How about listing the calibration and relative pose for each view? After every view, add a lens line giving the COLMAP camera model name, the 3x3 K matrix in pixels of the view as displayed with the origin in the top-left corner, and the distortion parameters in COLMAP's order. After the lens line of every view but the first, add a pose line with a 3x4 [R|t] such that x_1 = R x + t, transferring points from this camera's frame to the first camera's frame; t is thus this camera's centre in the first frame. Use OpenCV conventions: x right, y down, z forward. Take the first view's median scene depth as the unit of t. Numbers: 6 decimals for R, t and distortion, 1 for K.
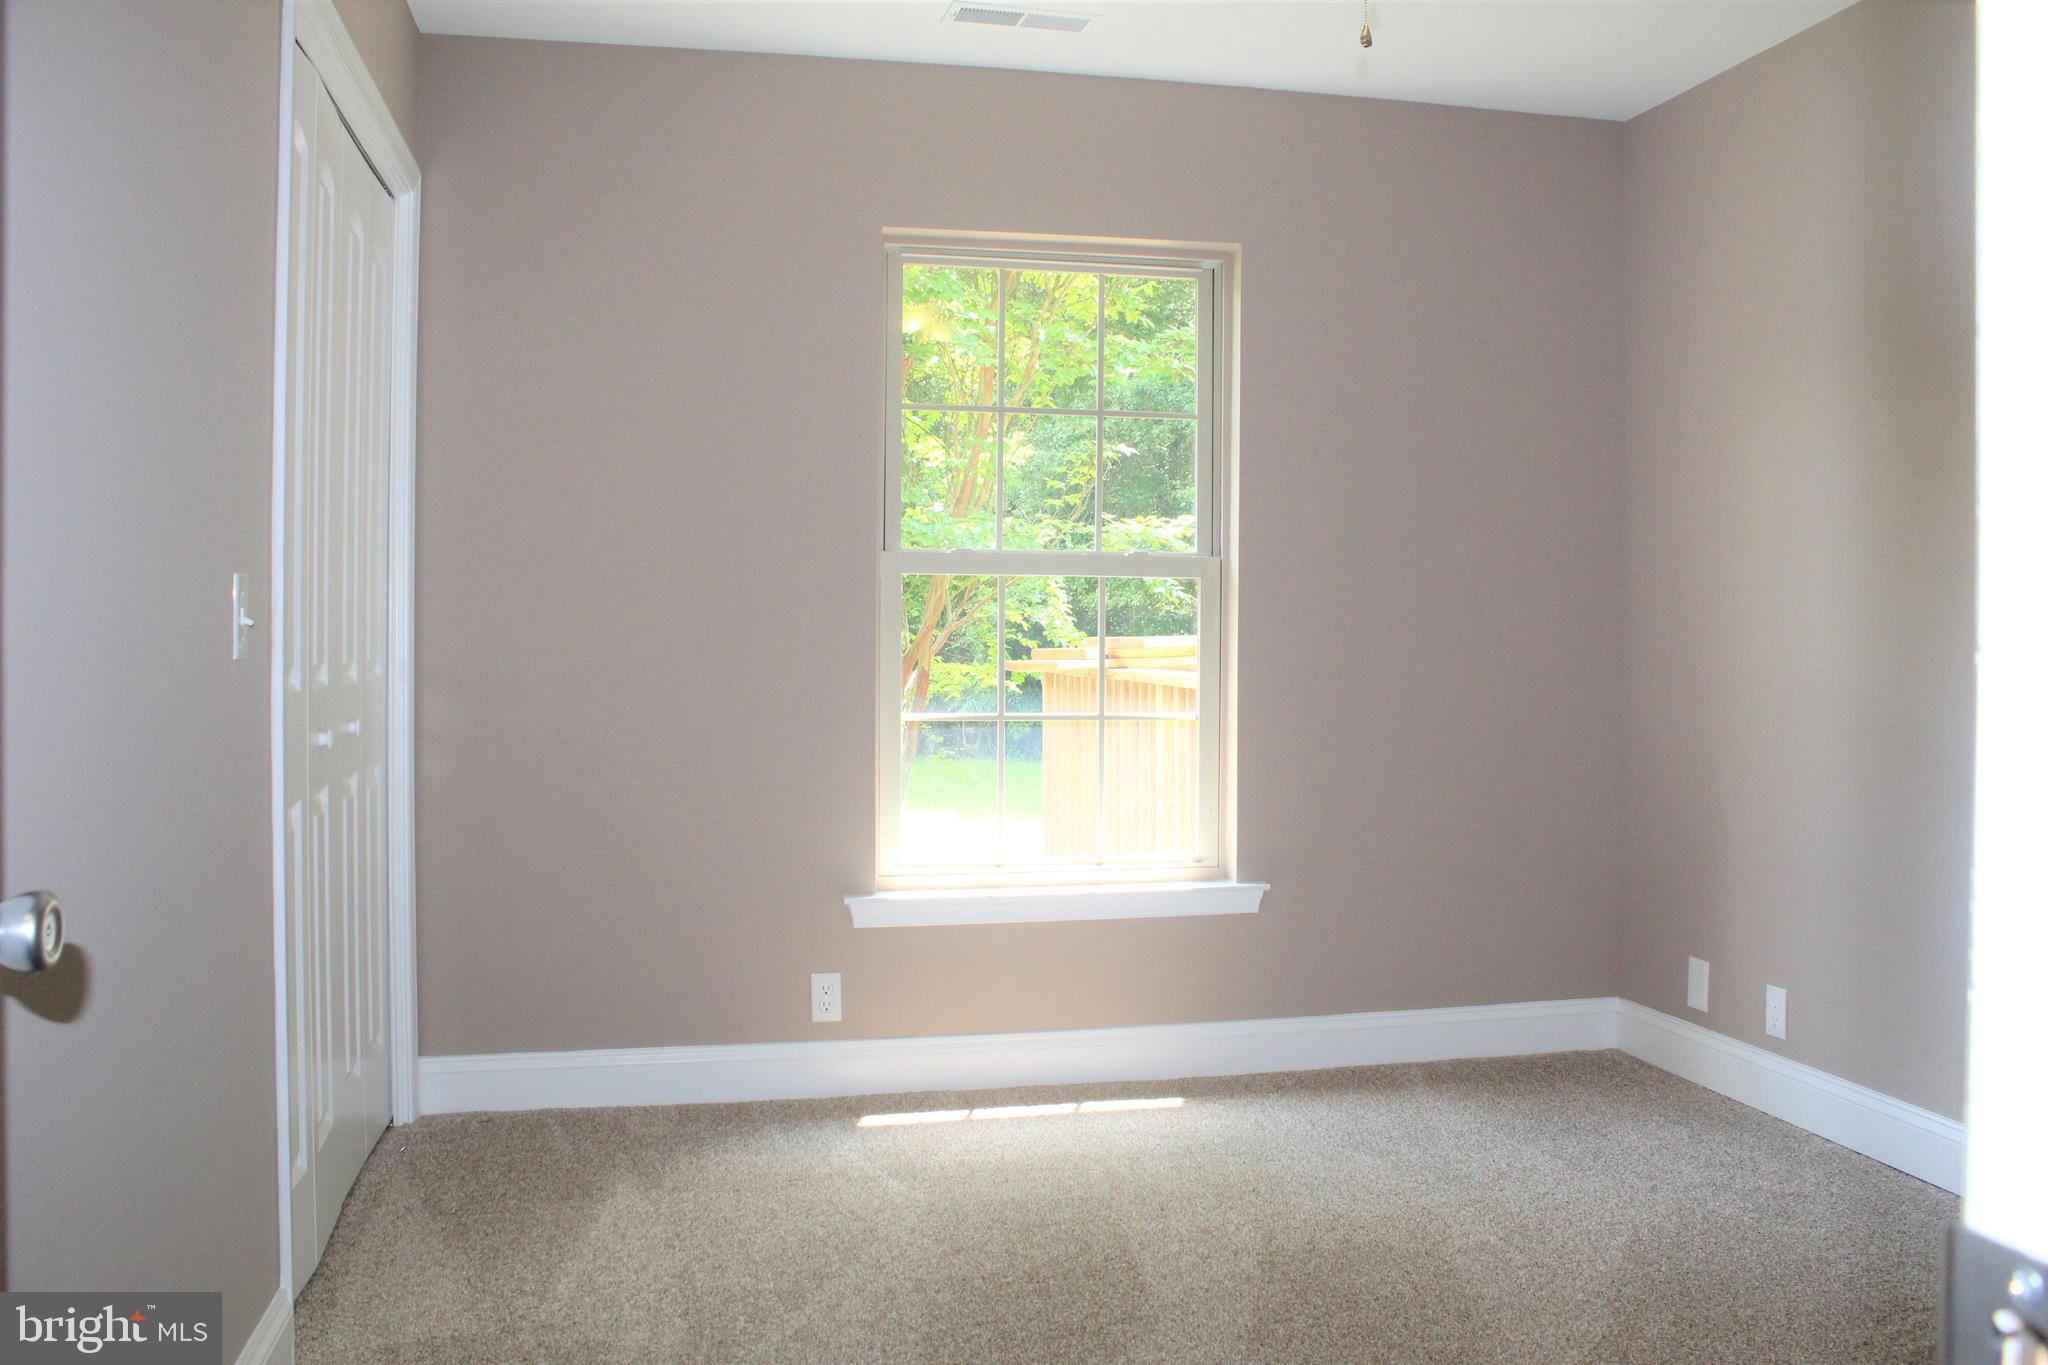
lens RADIAL K [[1709.7, 0, 1024.0], [0, 1709.7, 682.5], [0, 0, 1]] dist [-0.178567, 0.172978]
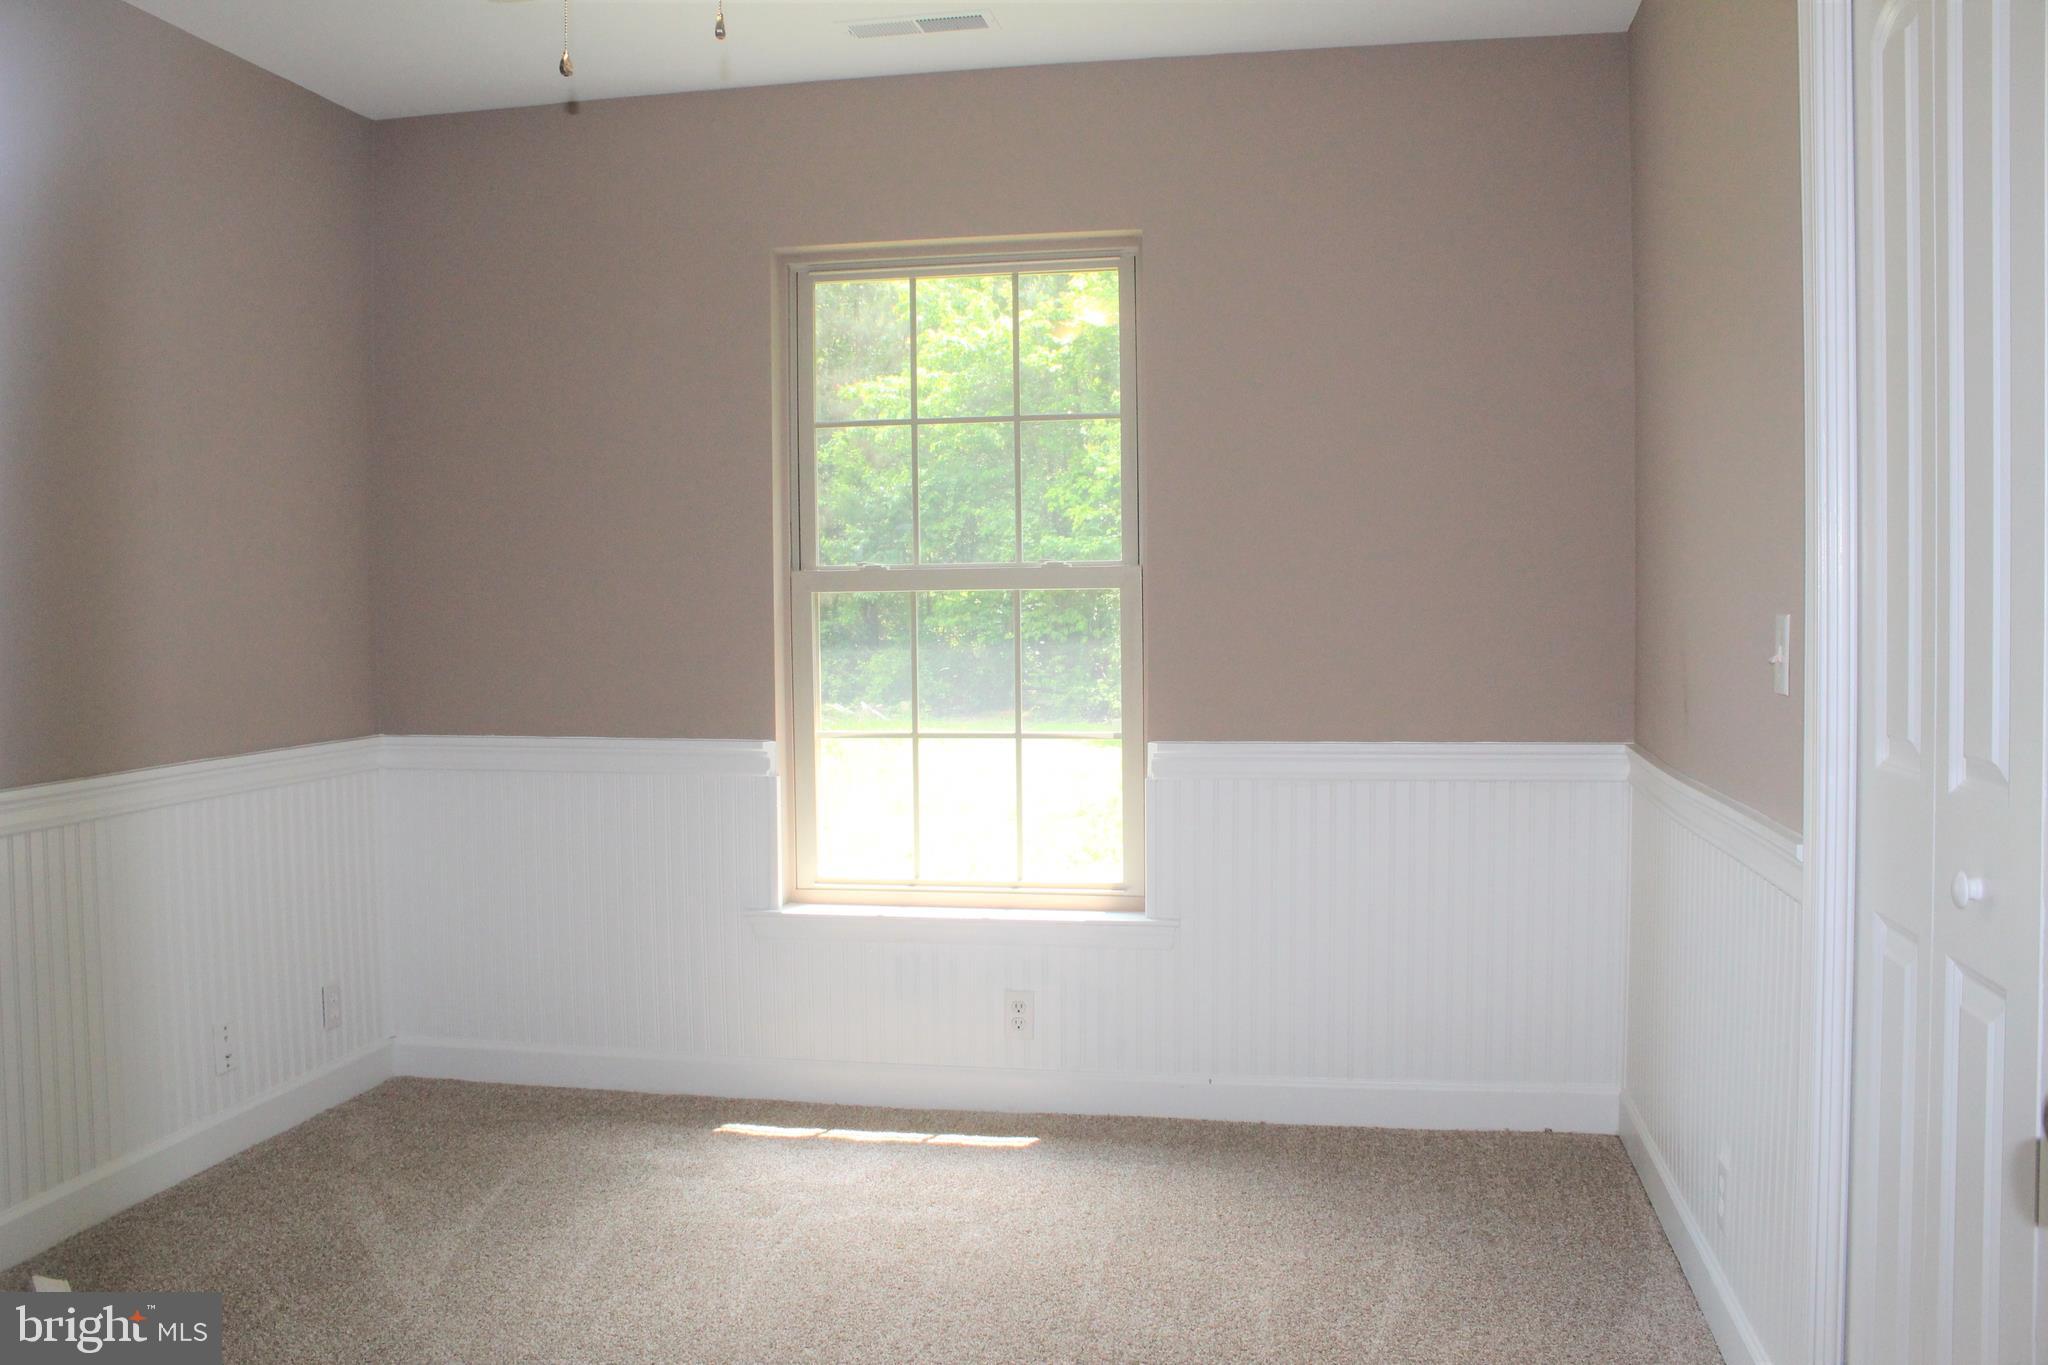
lens RADIAL K [[1709.7, 0, 1024.0], [0, 1709.7, 682.5], [0, 0, 1]] dist [-0.178567, 0.172978]
pose [[0.921522, -0.008671, -0.388230, 0.439455], [0.003830, 0.999905, -0.013243, 0.003755], [0.388308, 0.010717, 0.921467, 0.123181]]
